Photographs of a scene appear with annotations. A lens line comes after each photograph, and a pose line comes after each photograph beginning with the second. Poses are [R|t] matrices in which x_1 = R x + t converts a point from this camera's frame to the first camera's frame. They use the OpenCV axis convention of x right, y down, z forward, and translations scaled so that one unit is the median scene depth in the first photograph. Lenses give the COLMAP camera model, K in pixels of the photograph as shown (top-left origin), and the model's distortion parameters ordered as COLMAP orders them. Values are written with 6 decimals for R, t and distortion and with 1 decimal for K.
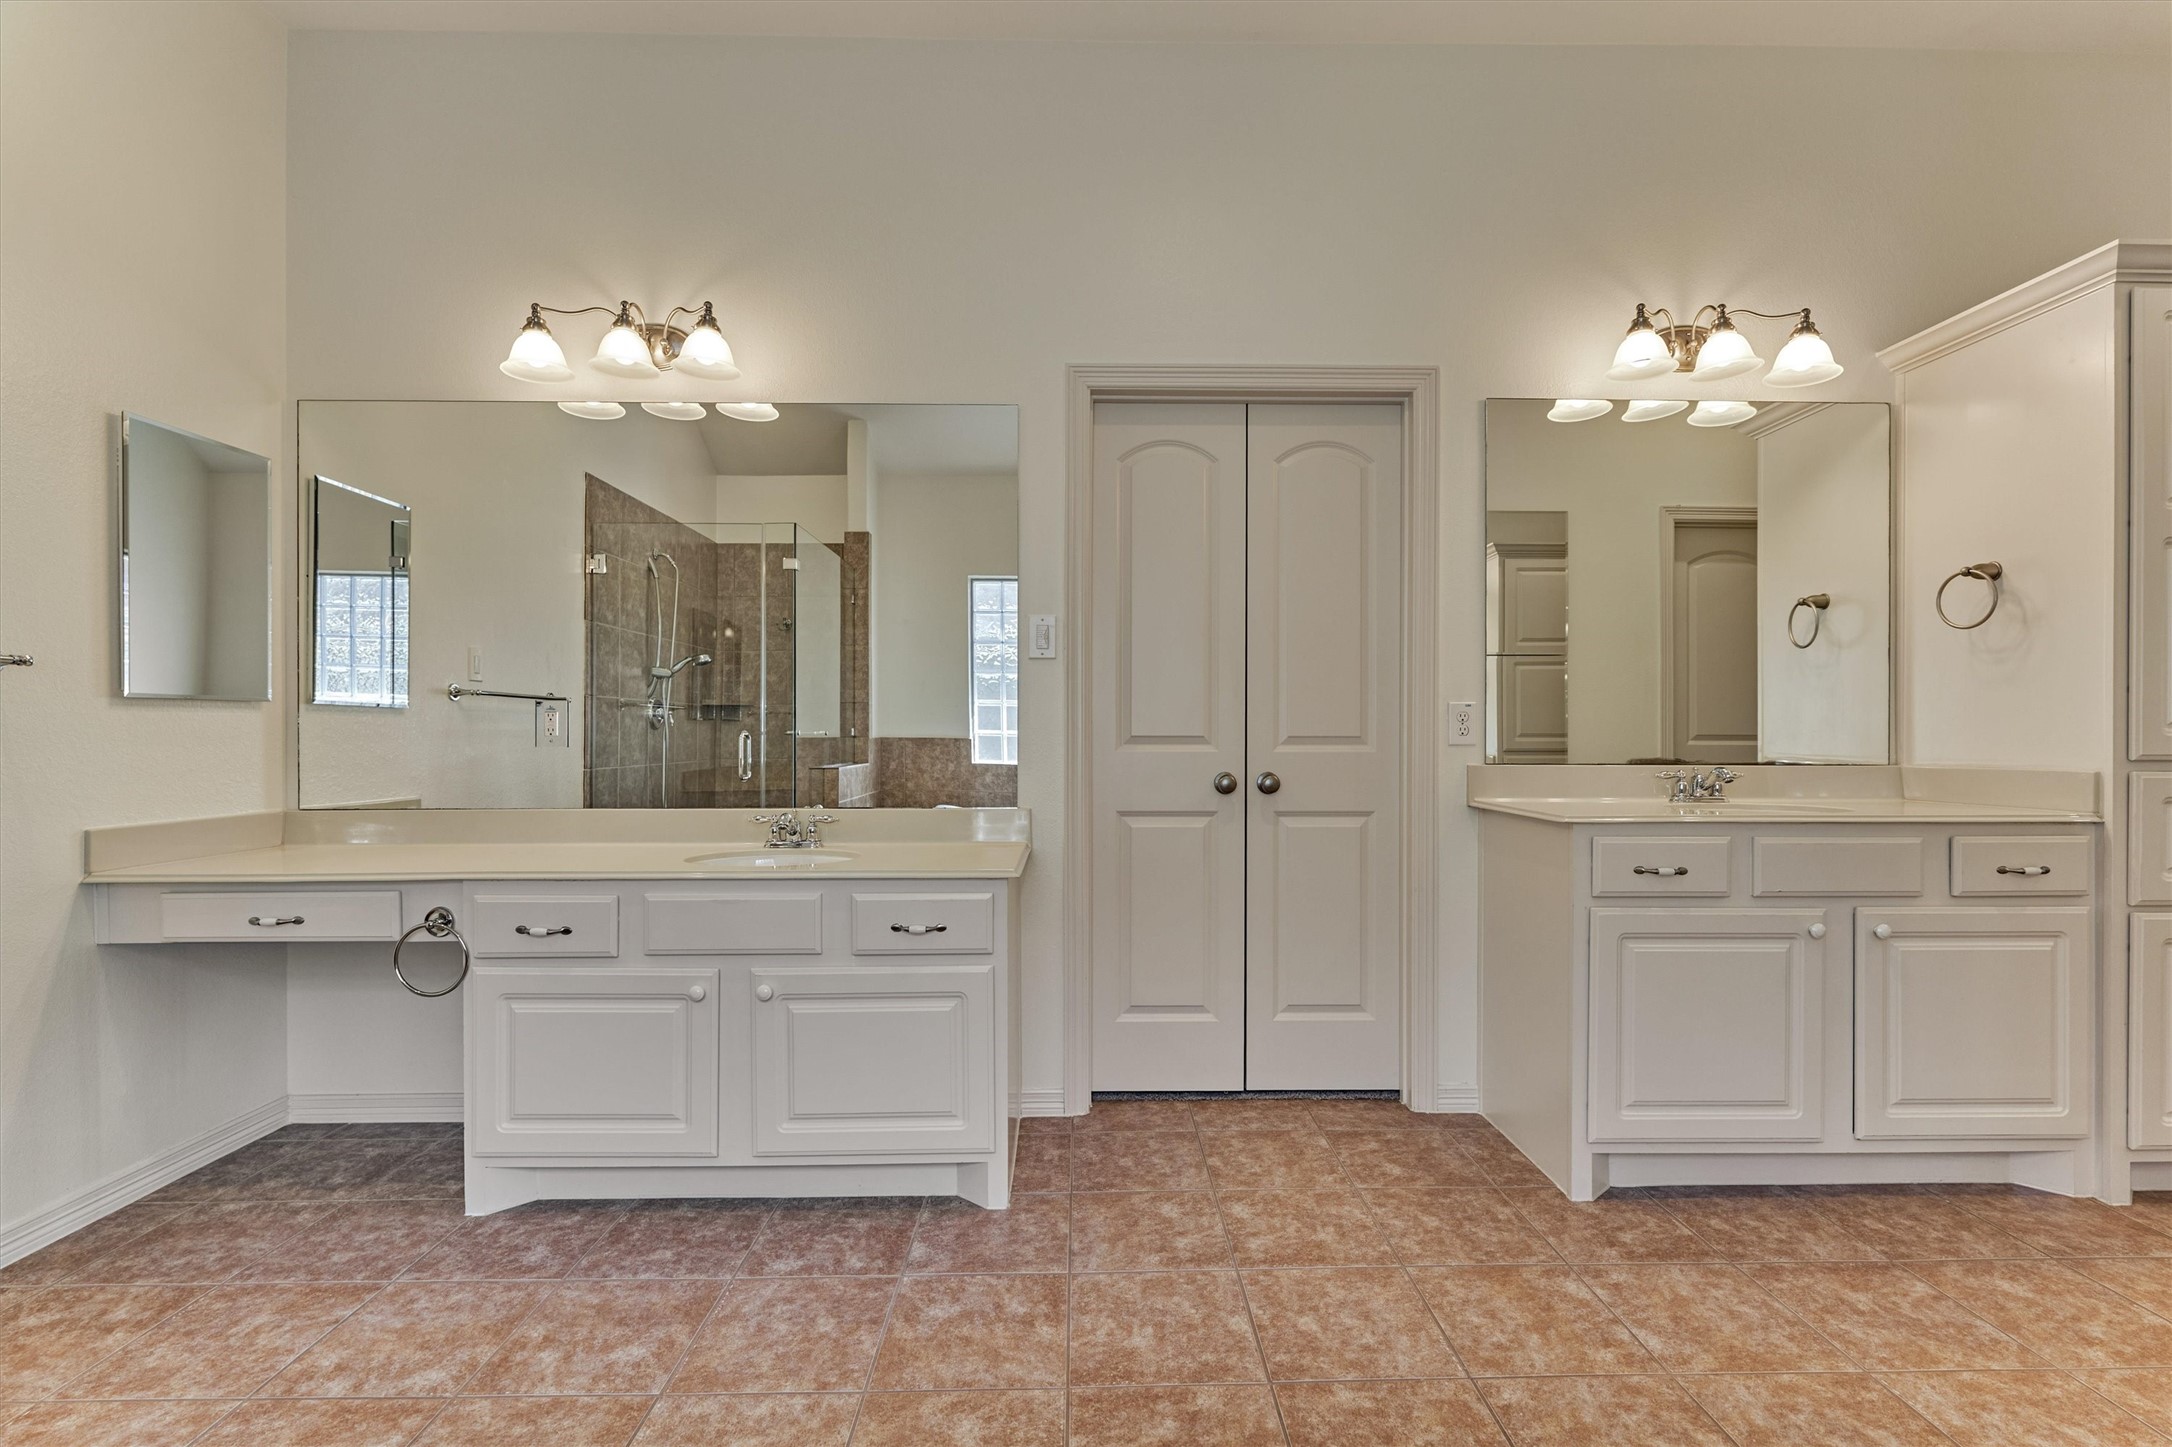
lens RADIAL K [[952.2, 0, 1086.0], [0, 952.2, 723.5], [0, 0, 1]] dist [-0.001643, -0.000212]
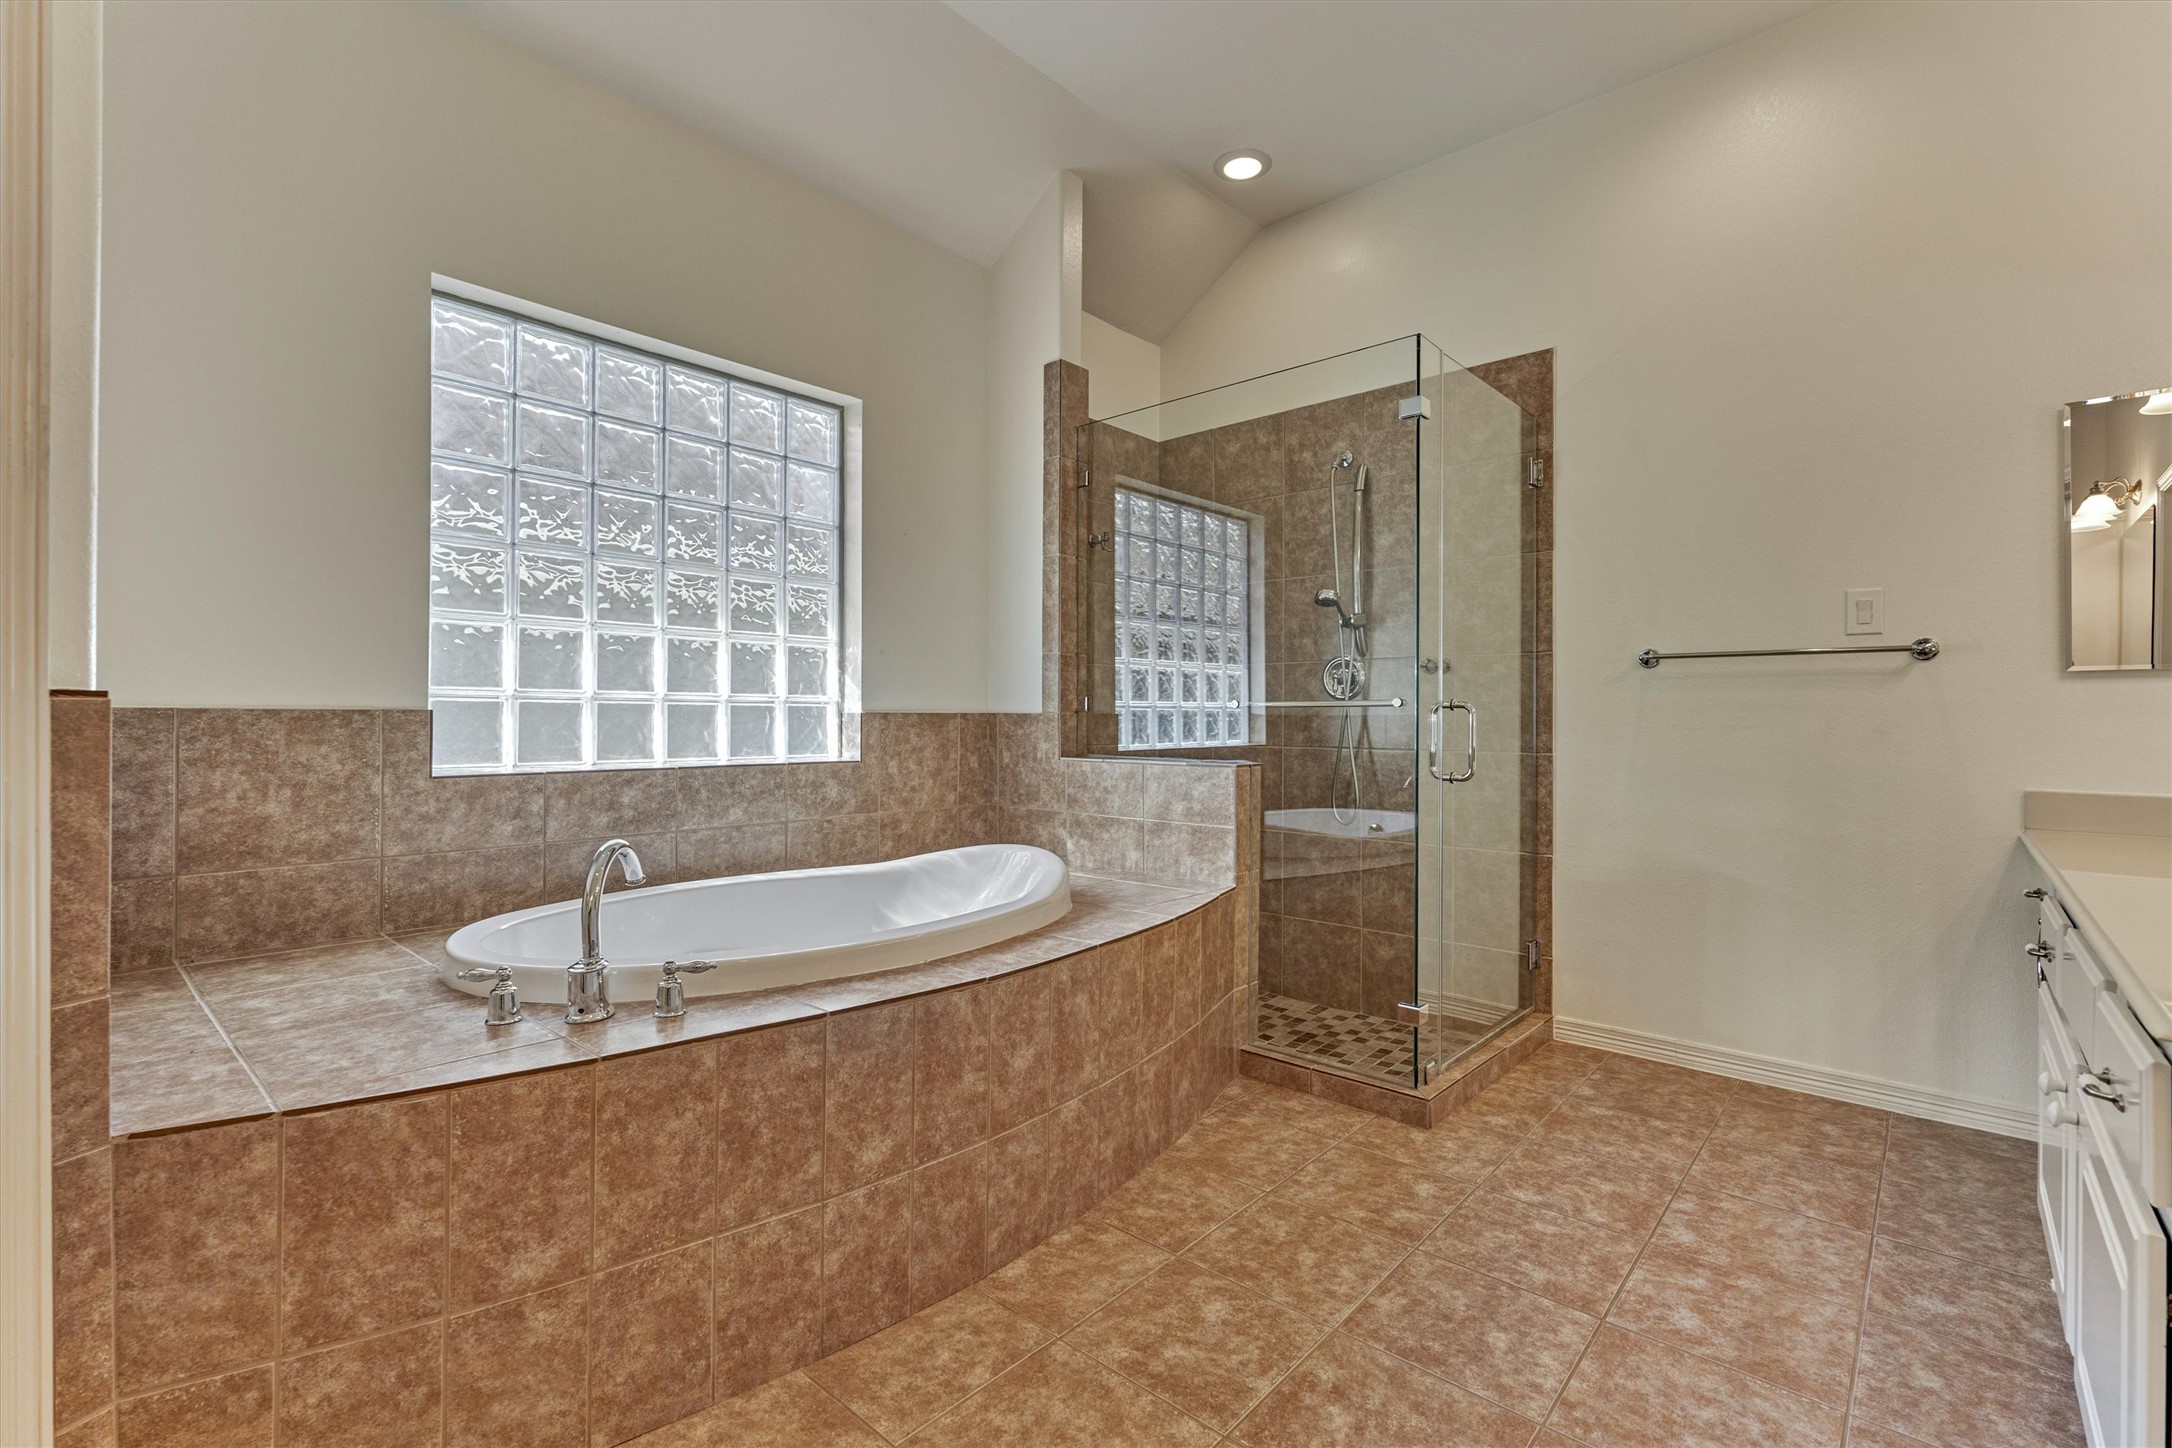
lens RADIAL K [[952.2, 0, 1086.0], [0, 952.2, 724.0], [0, 0, 1]] dist [-0.001643, -0.000212]
pose [[-0.678022, 0.001255, -0.735040, 0.663298], [0.000015, 0.999999, 0.001693, 0.044805], [0.735041, 0.001137, -0.678021, 1.209405]]
